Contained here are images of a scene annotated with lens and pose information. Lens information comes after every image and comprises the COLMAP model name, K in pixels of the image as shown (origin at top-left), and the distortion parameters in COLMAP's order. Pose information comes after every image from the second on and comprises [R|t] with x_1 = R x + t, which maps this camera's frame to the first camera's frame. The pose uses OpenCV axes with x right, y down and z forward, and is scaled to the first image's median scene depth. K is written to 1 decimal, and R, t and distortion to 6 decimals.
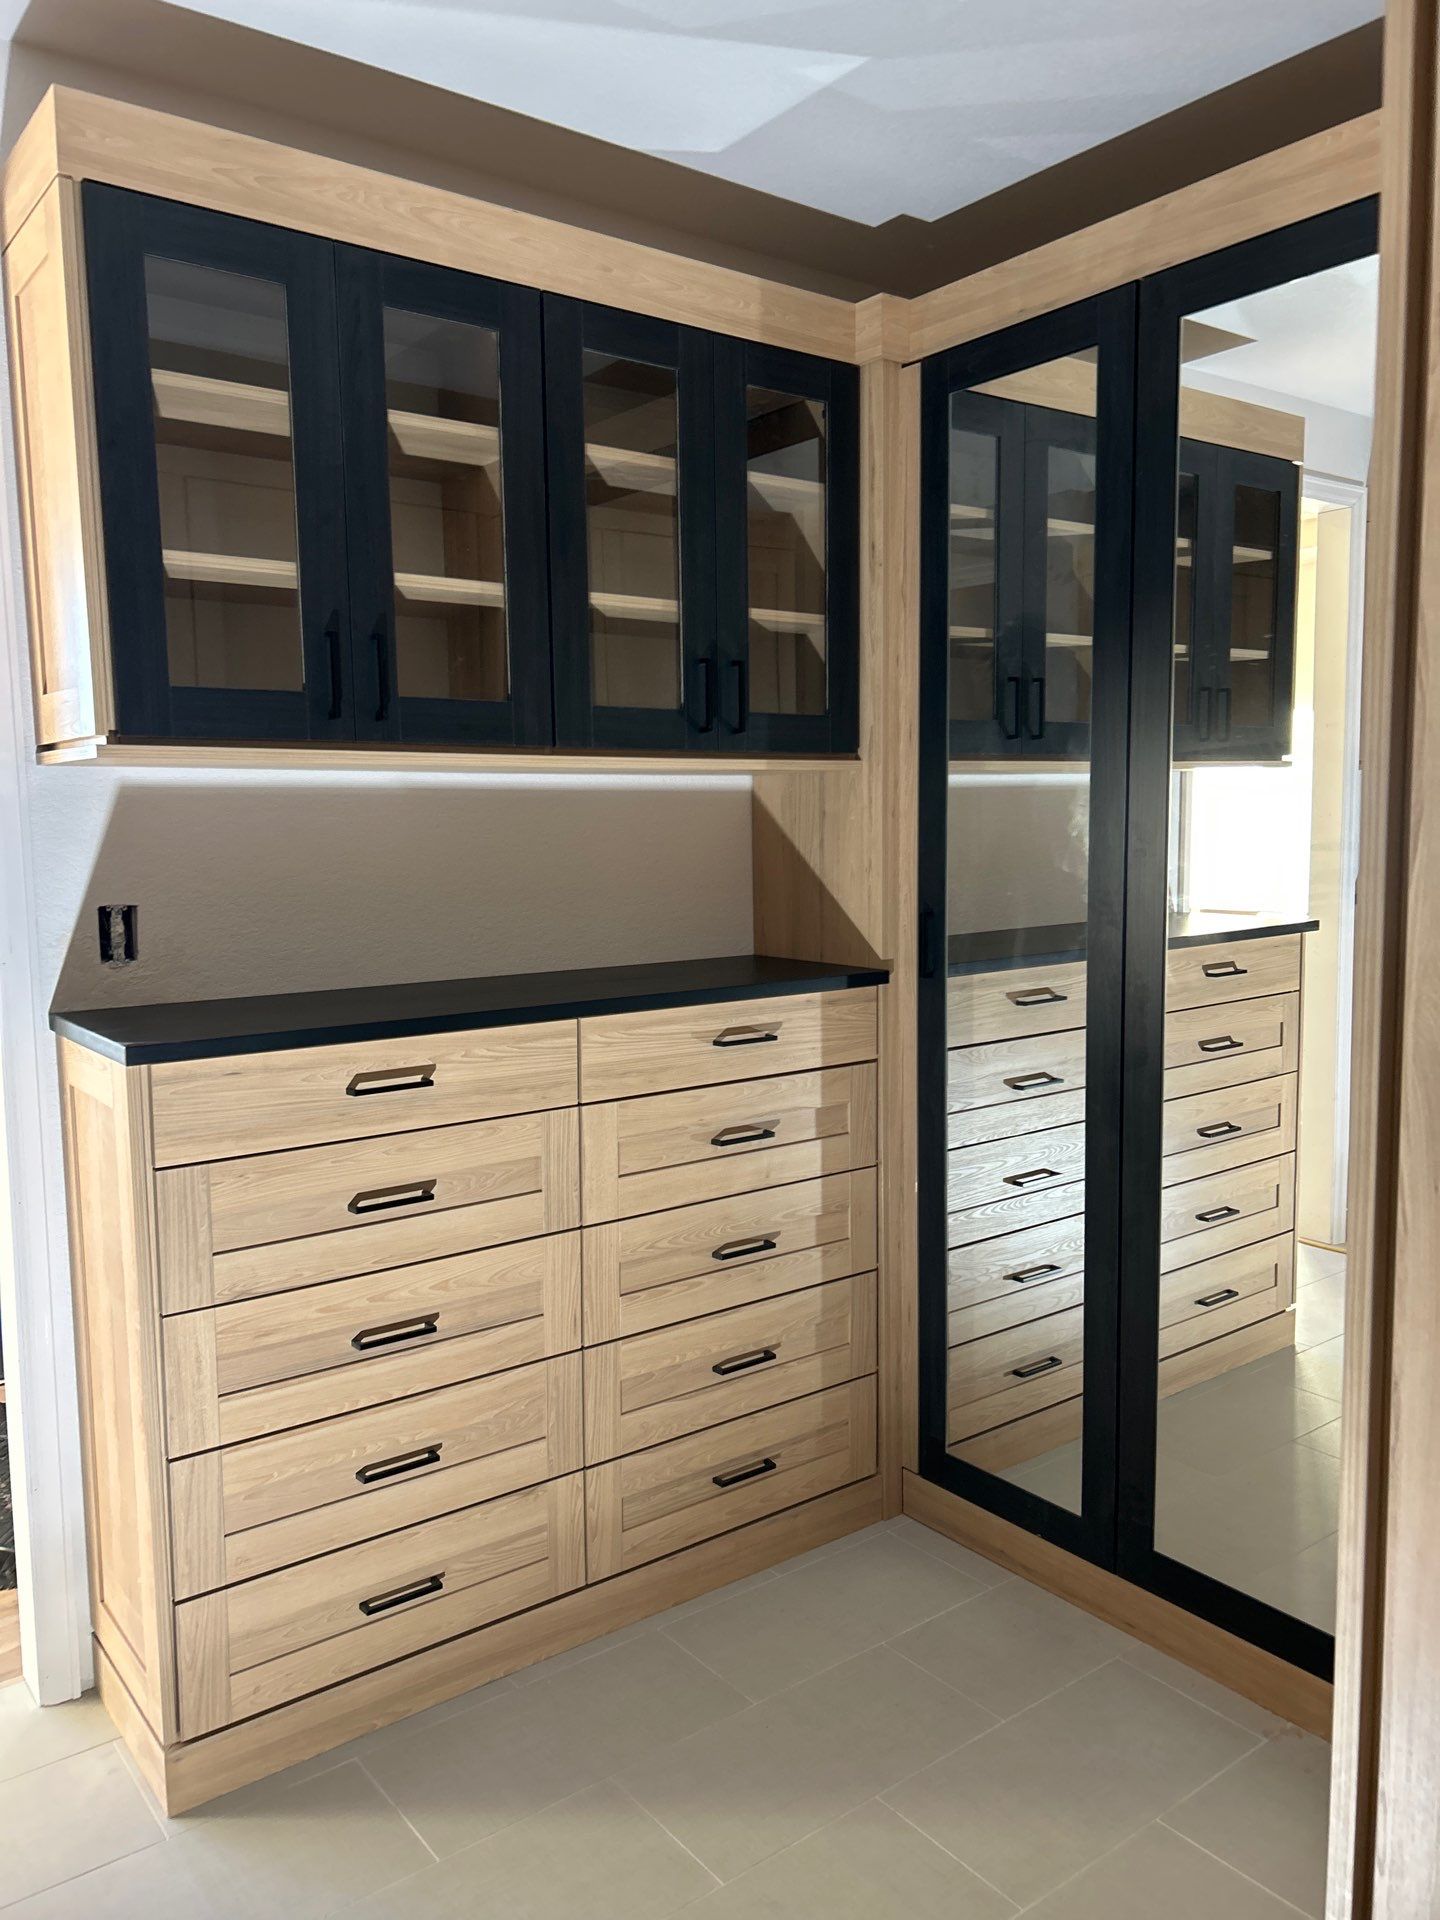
lens RADIAL K [[1437.7, 0, 719.6], [0, 1437.7, 966.1], [0, 0, 1]] dist [0.050312, -0.057963]
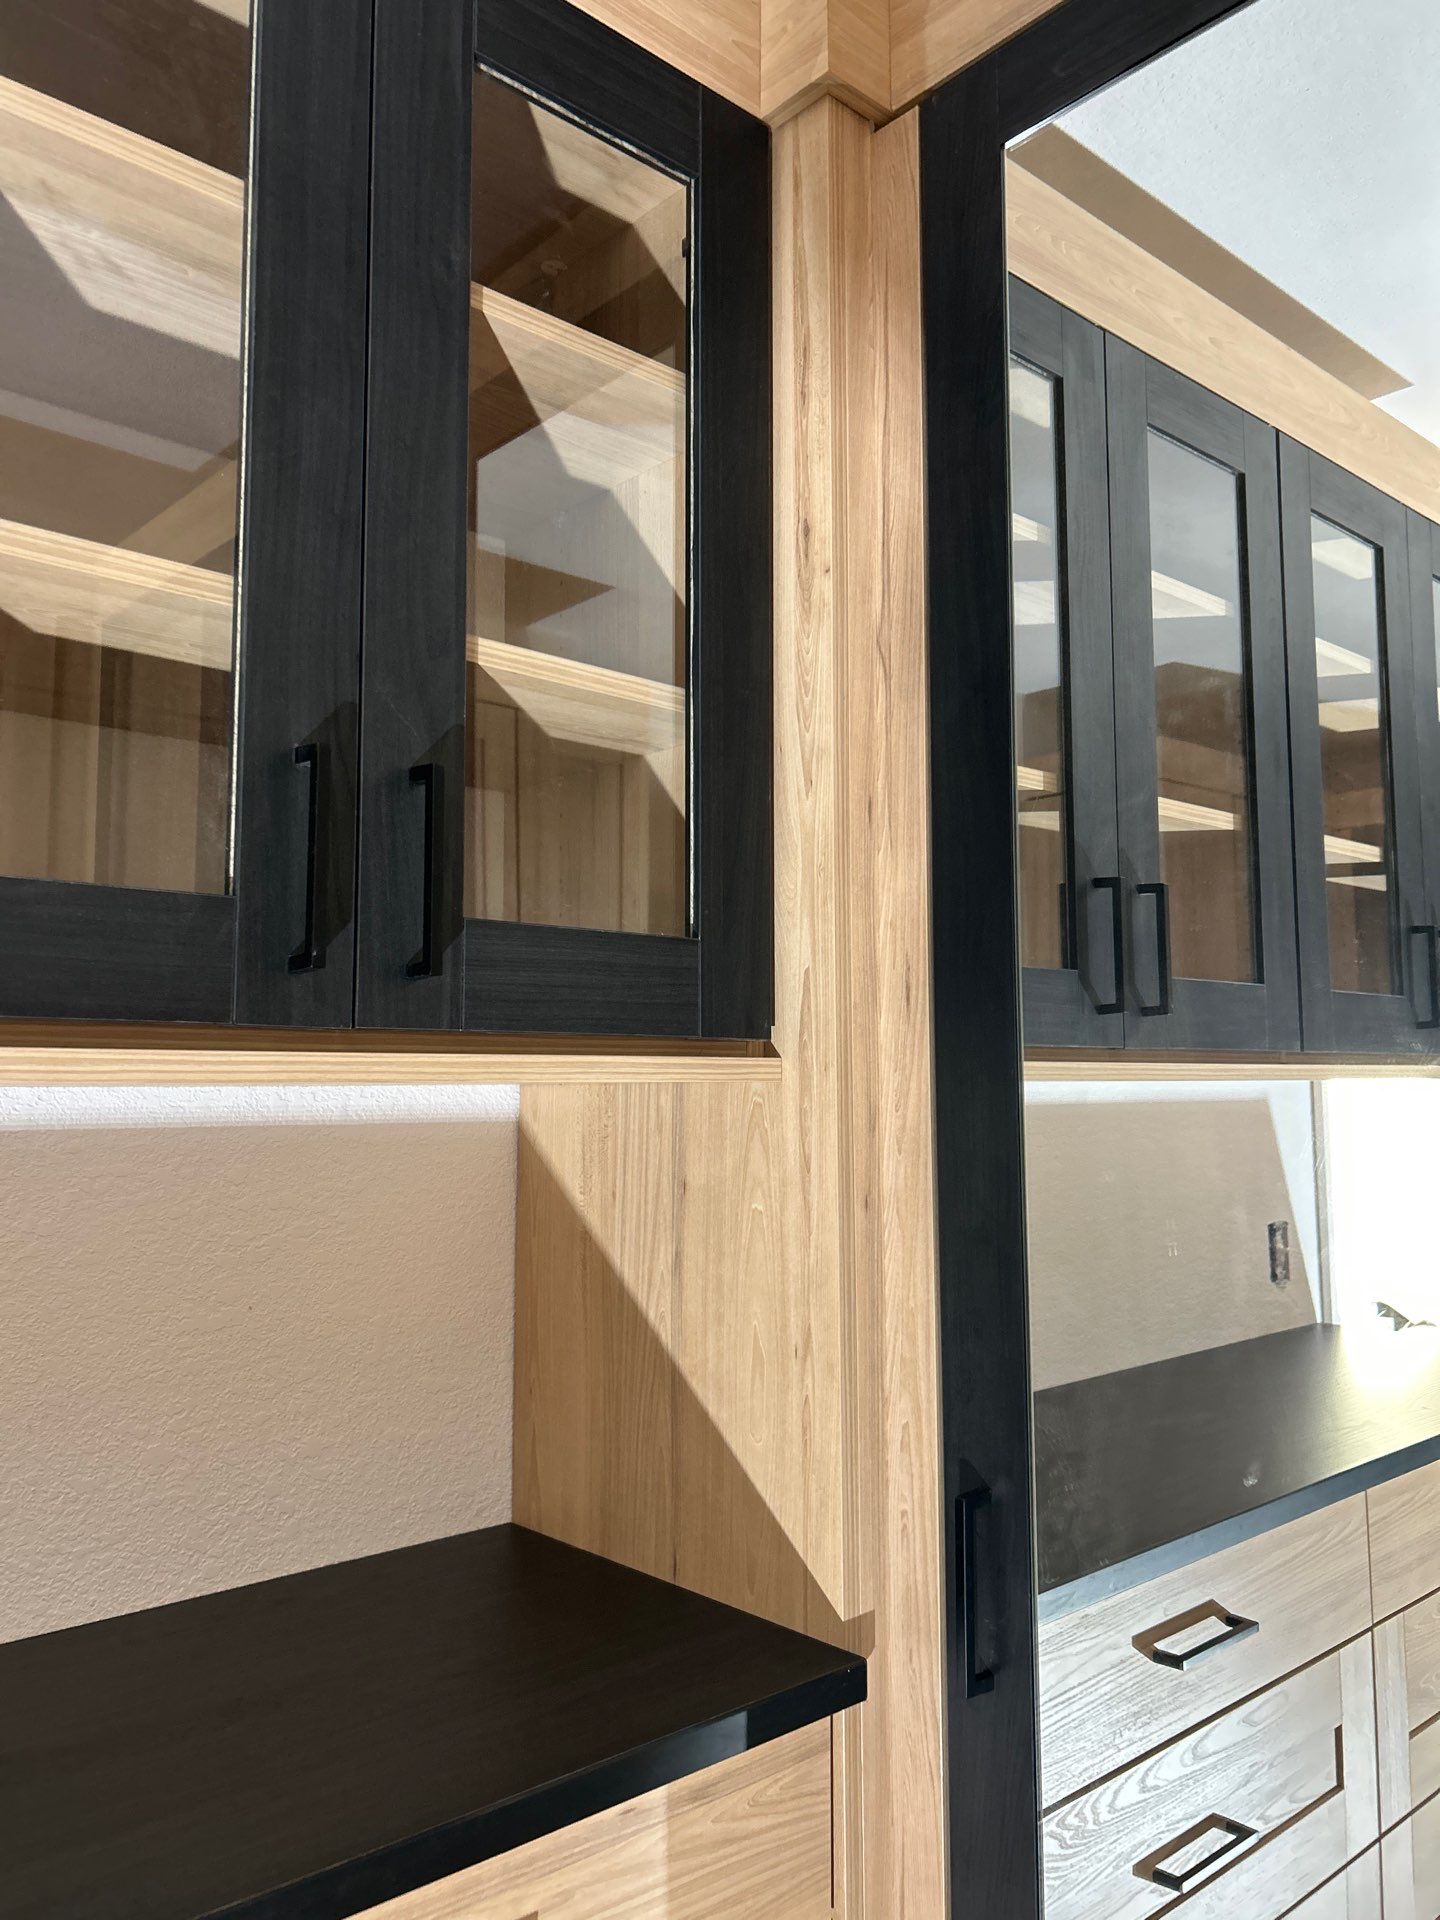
lens RADIAL K [[1437.7, 0, 716.9], [0, 1437.7, 962.2], [0, 0, 1]] dist [0.050312, -0.057963]
pose [[0.996351, 0.019089, 0.083191, 0.050980], [-0.002293, 0.980303, -0.197484, -0.095301], [-0.085323, 0.196572, 0.976770, 0.643123]]
